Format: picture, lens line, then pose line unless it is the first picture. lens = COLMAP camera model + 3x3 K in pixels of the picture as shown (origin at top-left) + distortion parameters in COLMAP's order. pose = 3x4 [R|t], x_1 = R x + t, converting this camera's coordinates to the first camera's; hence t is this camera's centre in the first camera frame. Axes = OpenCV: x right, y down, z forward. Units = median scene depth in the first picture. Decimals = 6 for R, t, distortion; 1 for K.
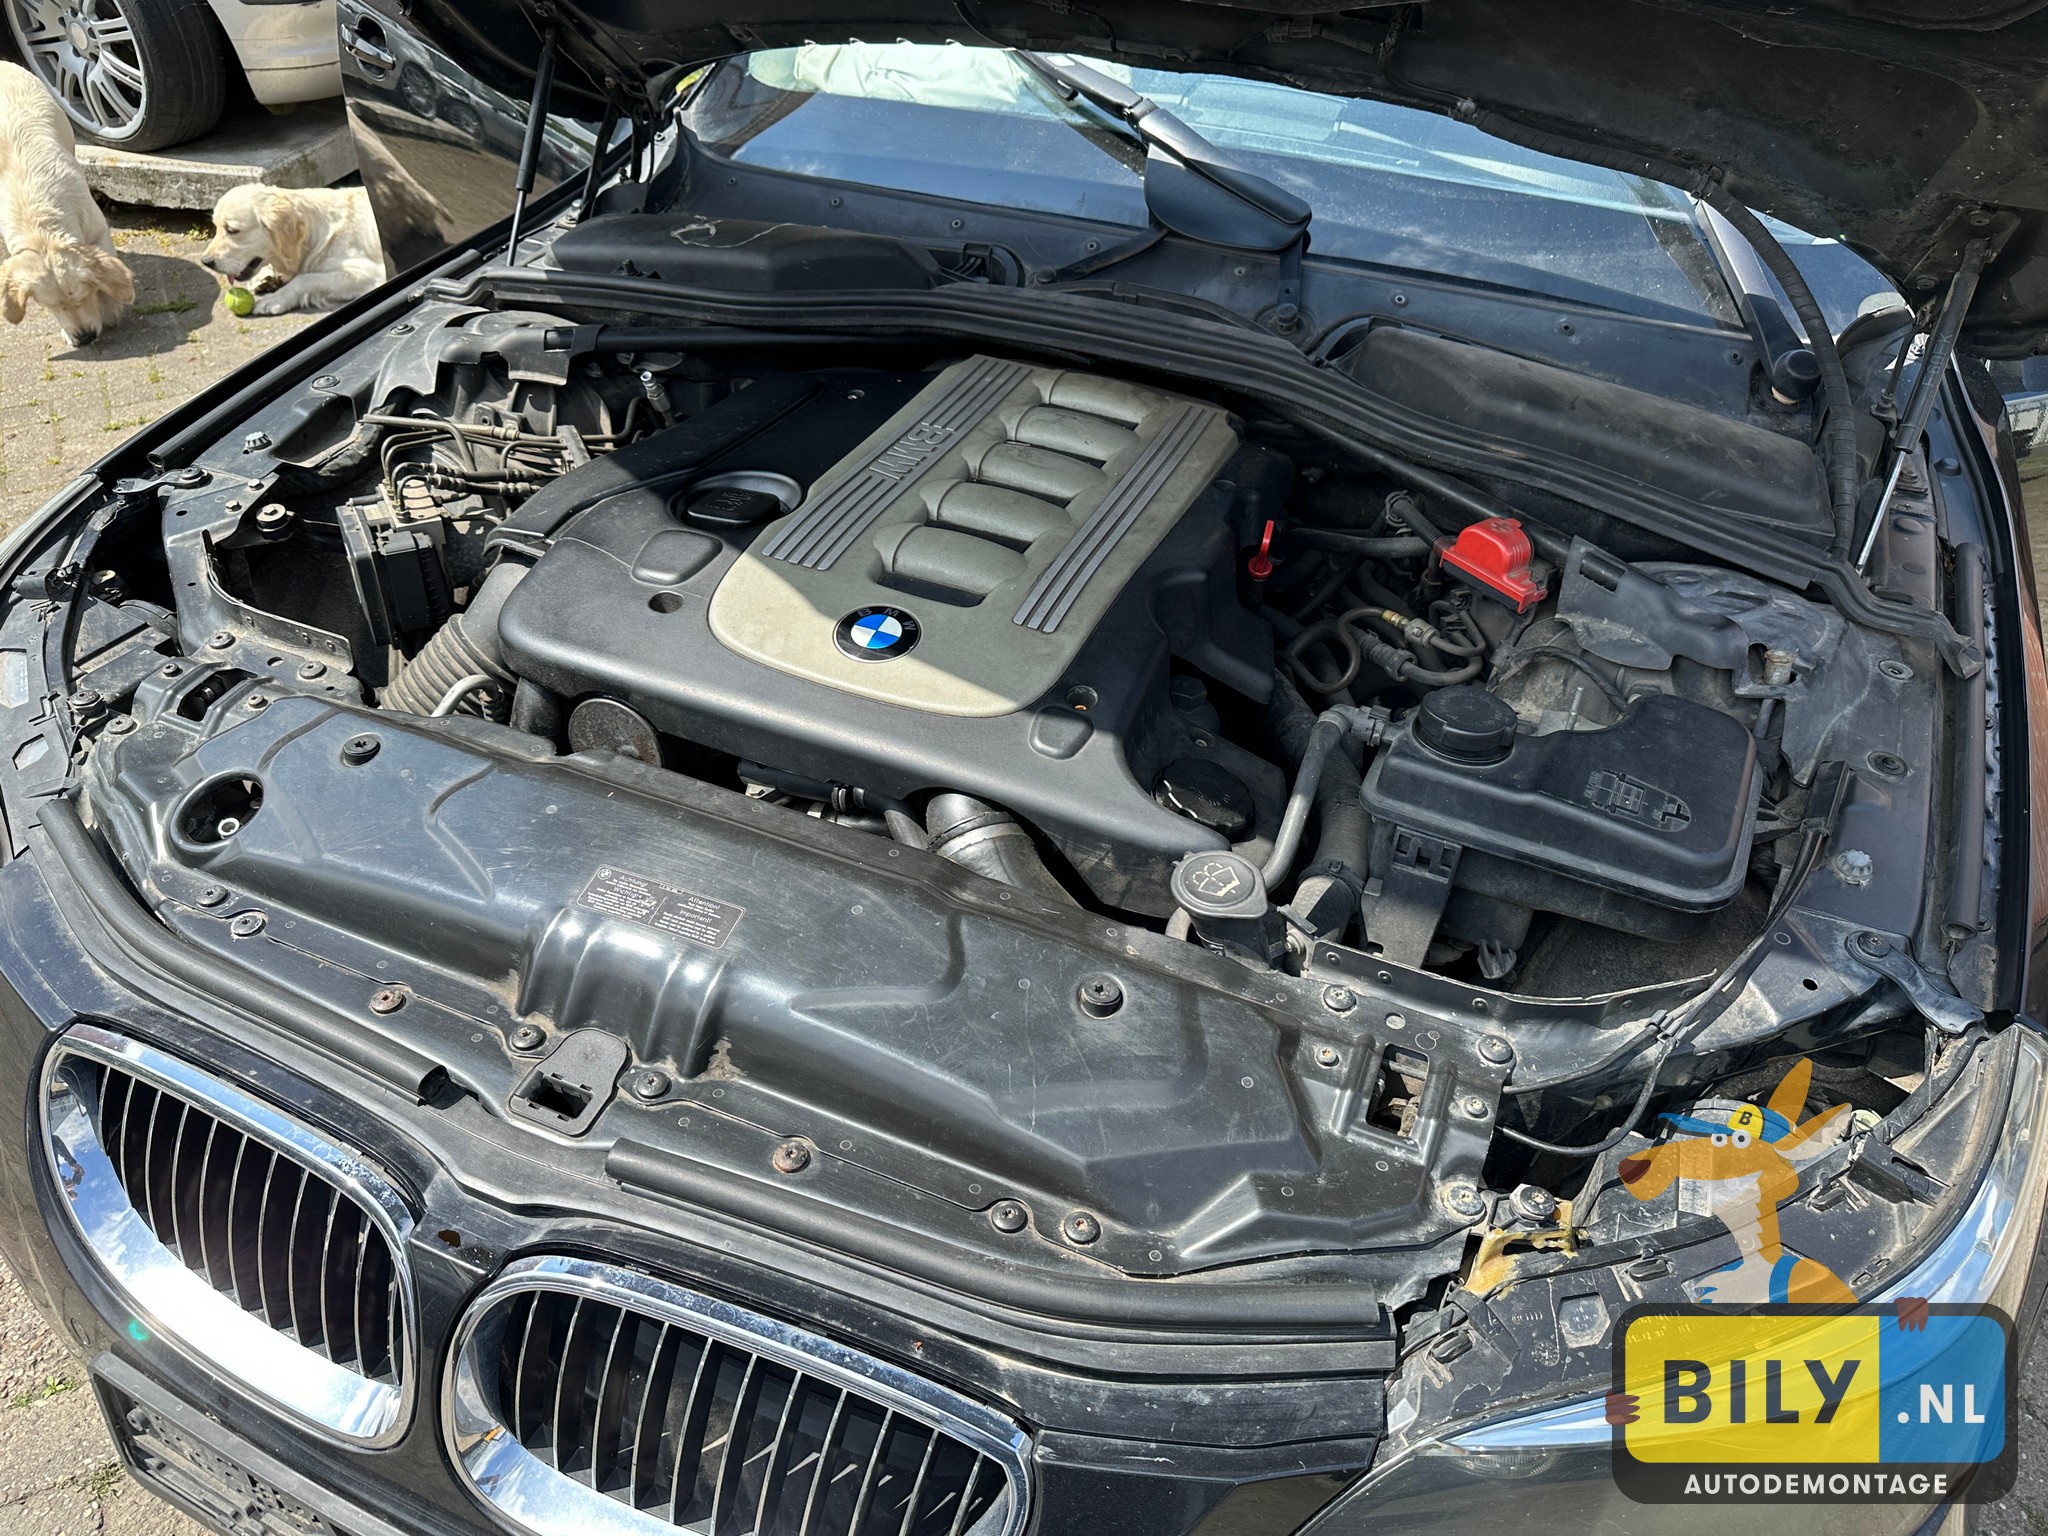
lens RADIAL K [[1485.6, 0, 1033.5], [0, 1485.6, 757.4], [0, 0, 1]] dist [0.001432, -0.008007]
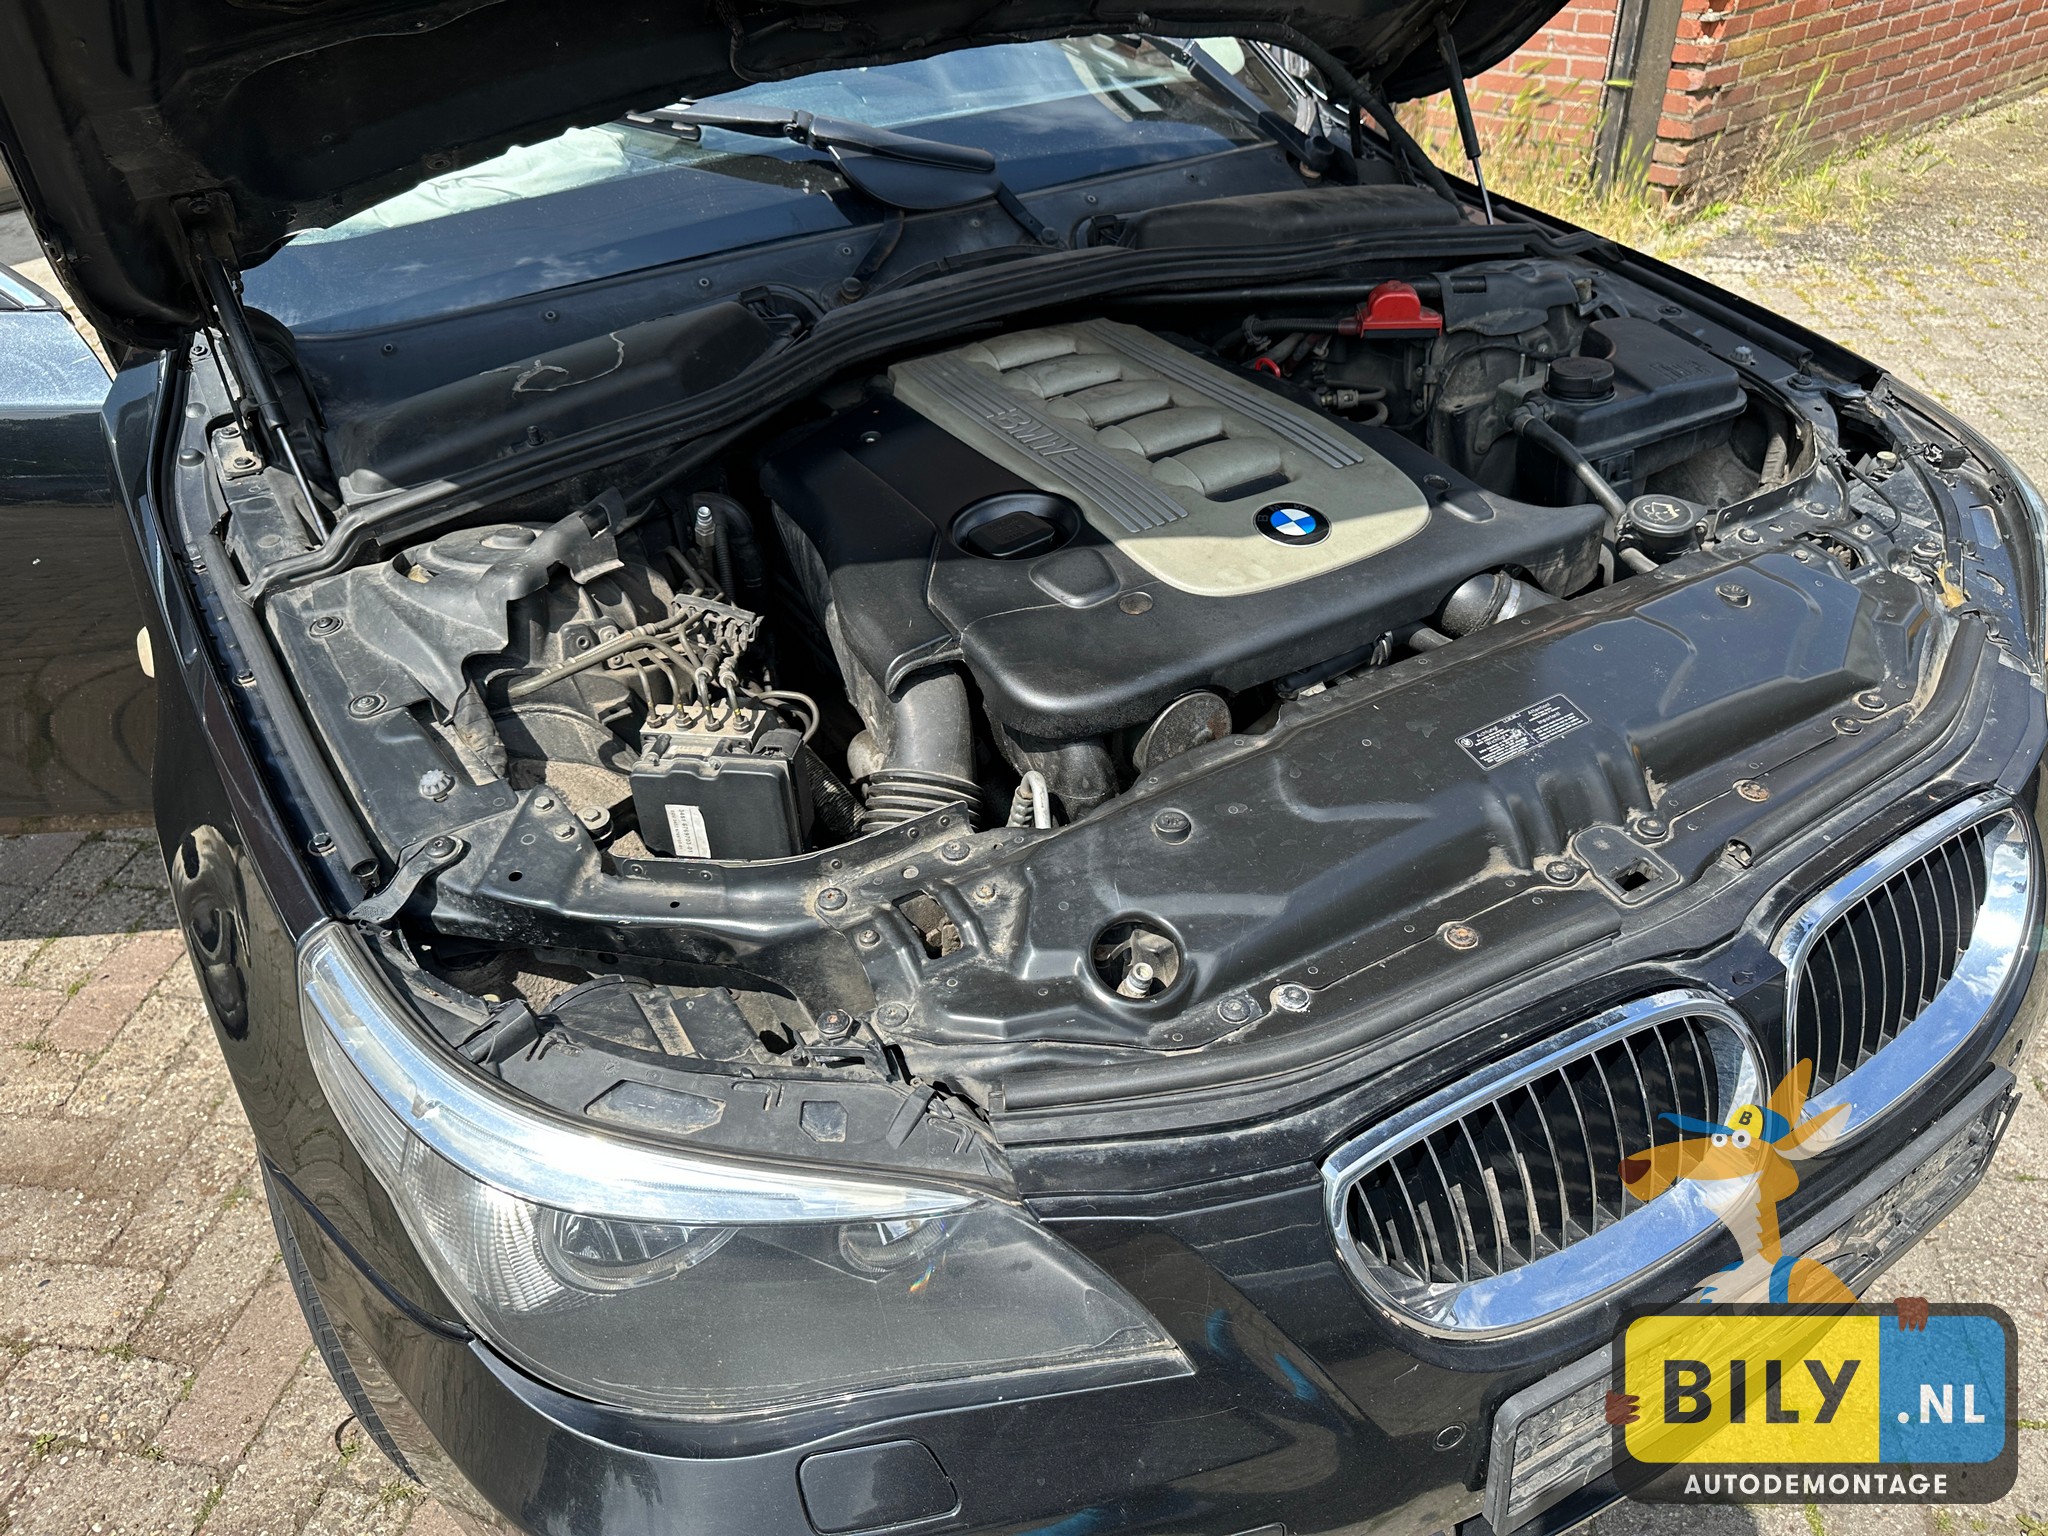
lens RADIAL K [[1485.6, 0, 1033.5], [0, 1485.6, 757.4], [0, 0, 1]] dist [0.001432, -0.008007]
pose [[0.590417, -0.523185, 0.614561, -0.928271], [0.535645, 0.823585, 0.186528, -0.233150], [-0.603731, 0.219057, 0.766500, 0.269535]]
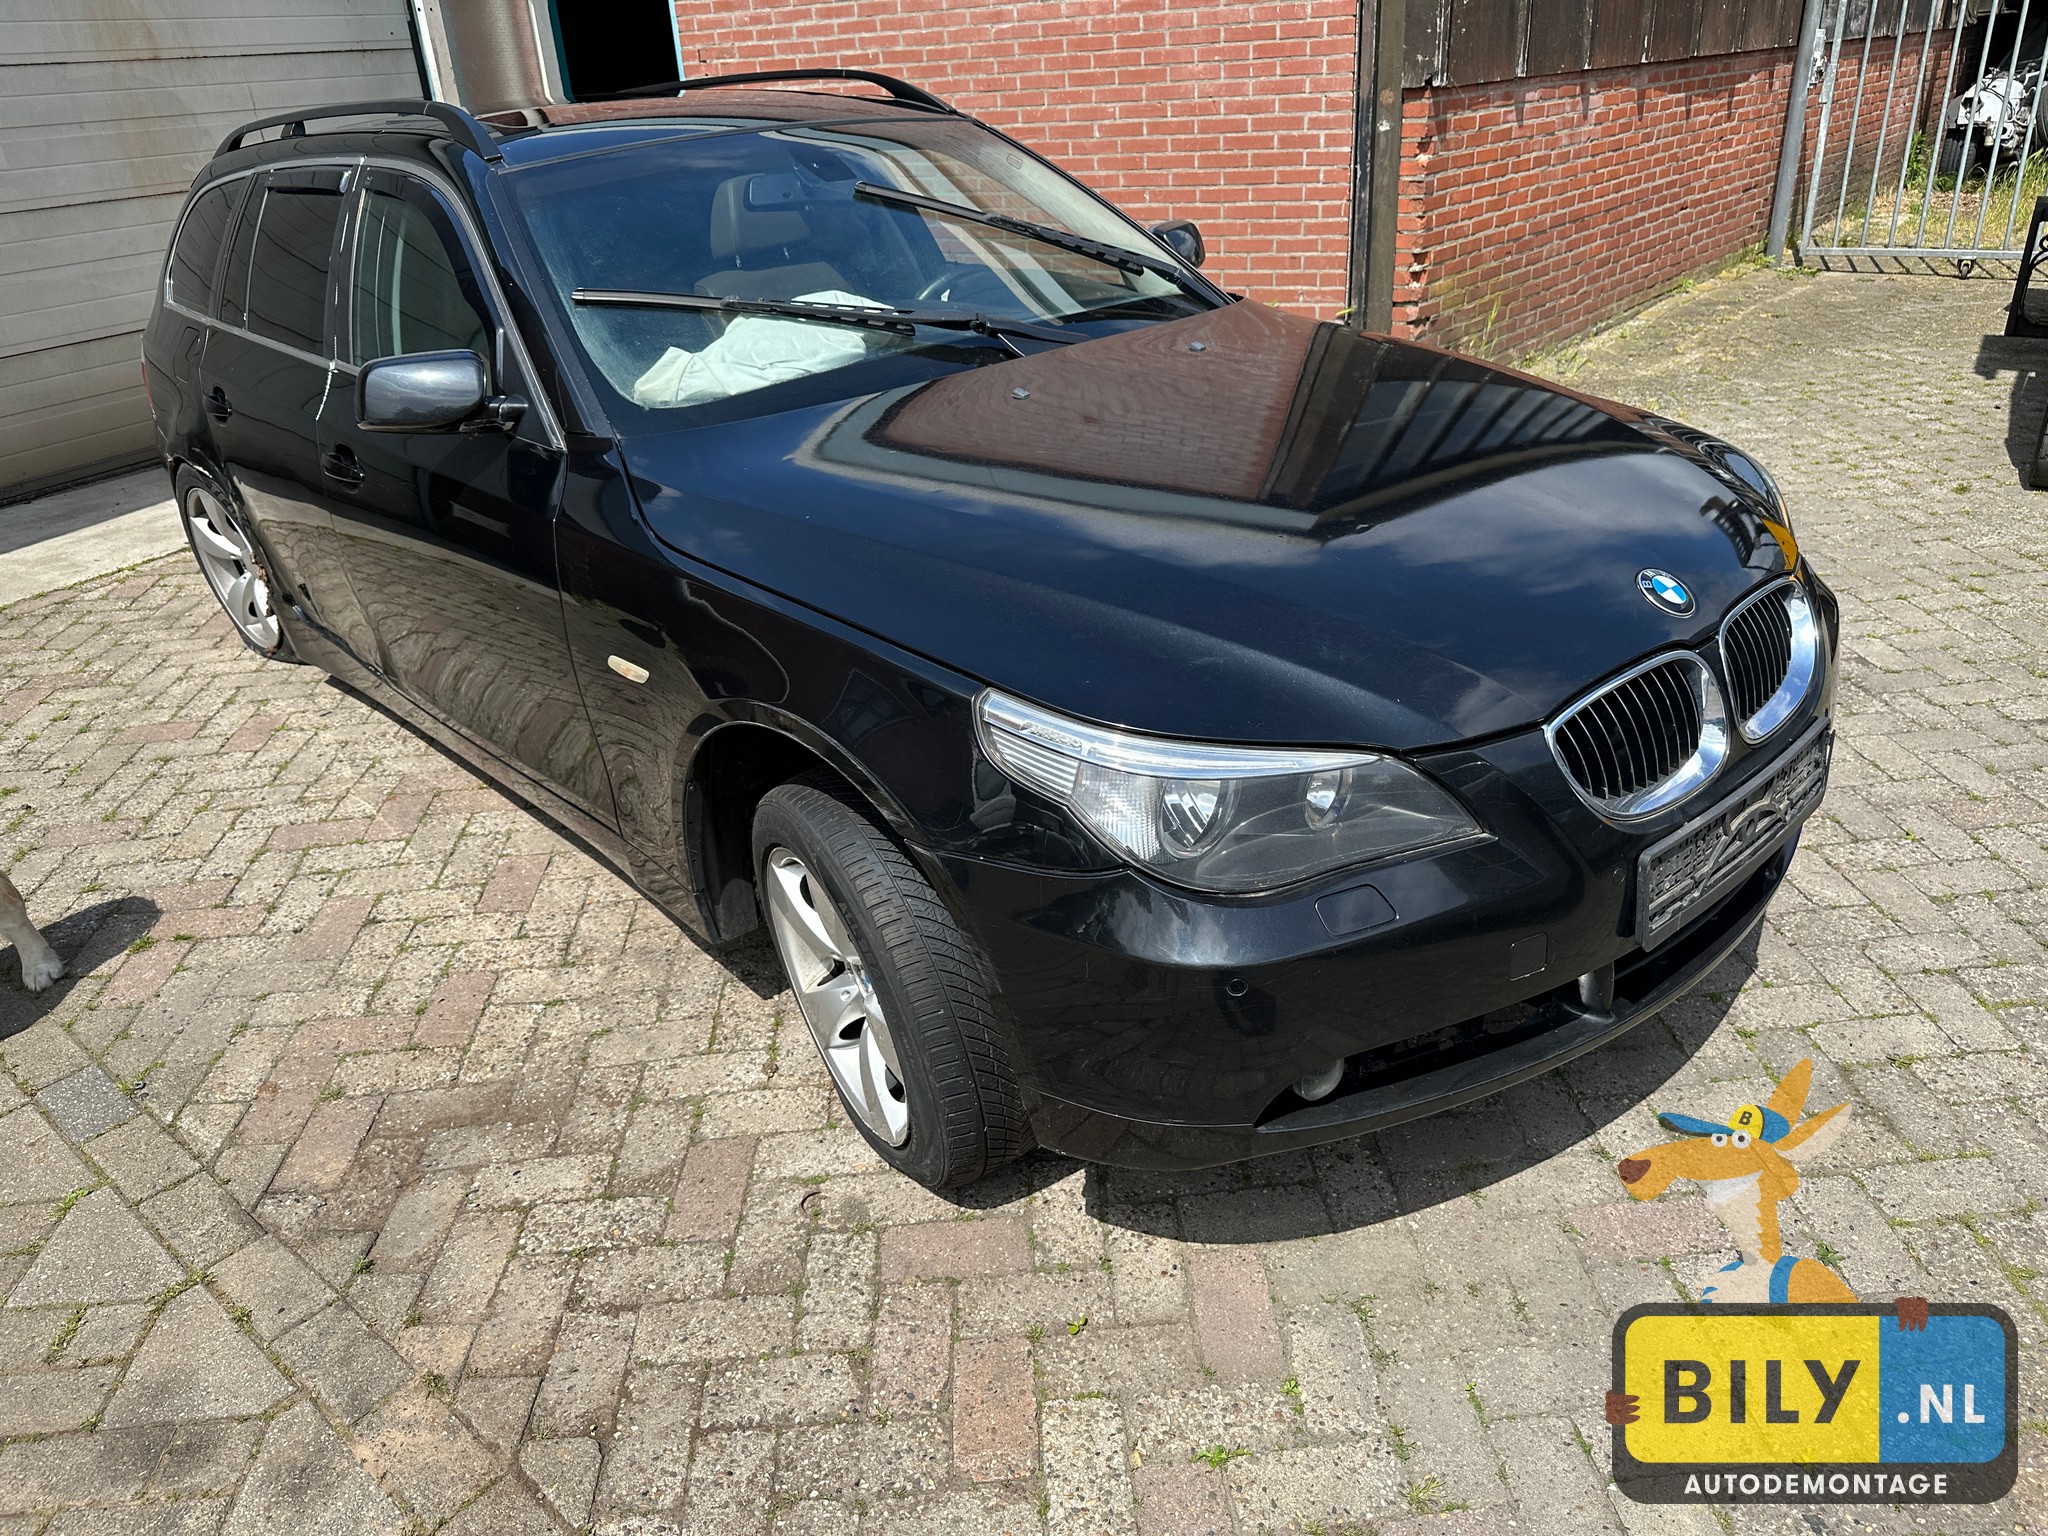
lens RADIAL K [[1475.1, 0, 1024.0], [0, 1475.1, 768.0], [0, 0, 1]] dist [0.004388, -0.004863]
pose [[0.414286, -0.462104, 0.784109, -1.823054], [0.607241, 0.782074, 0.140067, -0.330844], [-0.677957, 0.418115, 0.604610, 0.272695]]
